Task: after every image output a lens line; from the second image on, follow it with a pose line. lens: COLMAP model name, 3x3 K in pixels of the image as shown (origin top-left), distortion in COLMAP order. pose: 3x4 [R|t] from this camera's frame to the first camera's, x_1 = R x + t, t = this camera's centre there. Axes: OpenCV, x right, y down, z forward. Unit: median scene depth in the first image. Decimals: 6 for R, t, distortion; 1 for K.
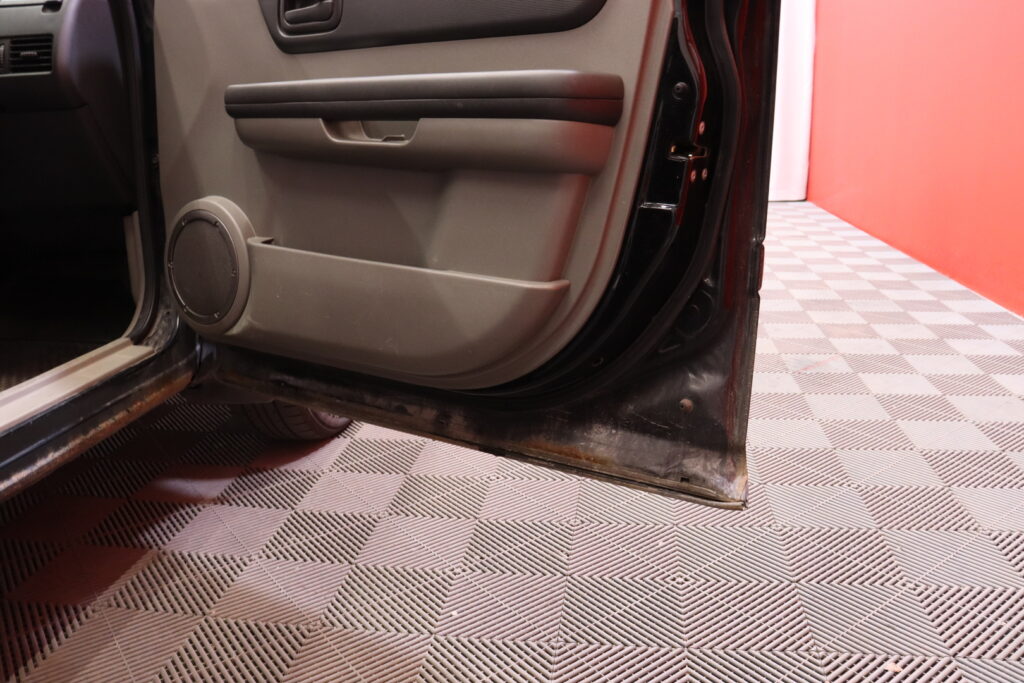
lens RADIAL K [[827.6, 0, 512.0], [0, 827.6, 341.5], [0, 0, 1]] dist [-0.185186, 0.164064]
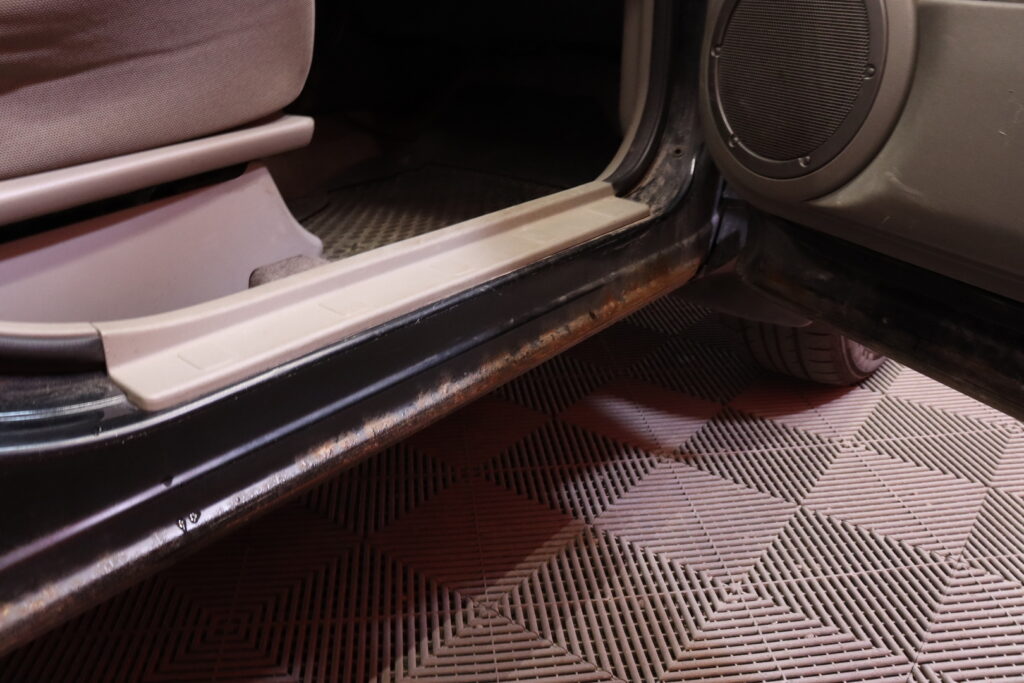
lens RADIAL K [[827.6, 0, 512.0], [0, 827.6, 341.5], [0, 0, 1]] dist [-0.185186, 0.164064]
pose [[0.862616, 0.221499, -0.454788, -0.238399], [-0.153310, 0.971229, 0.182236, 0.009347], [0.482068, -0.087476, 0.871756, 0.428667]]
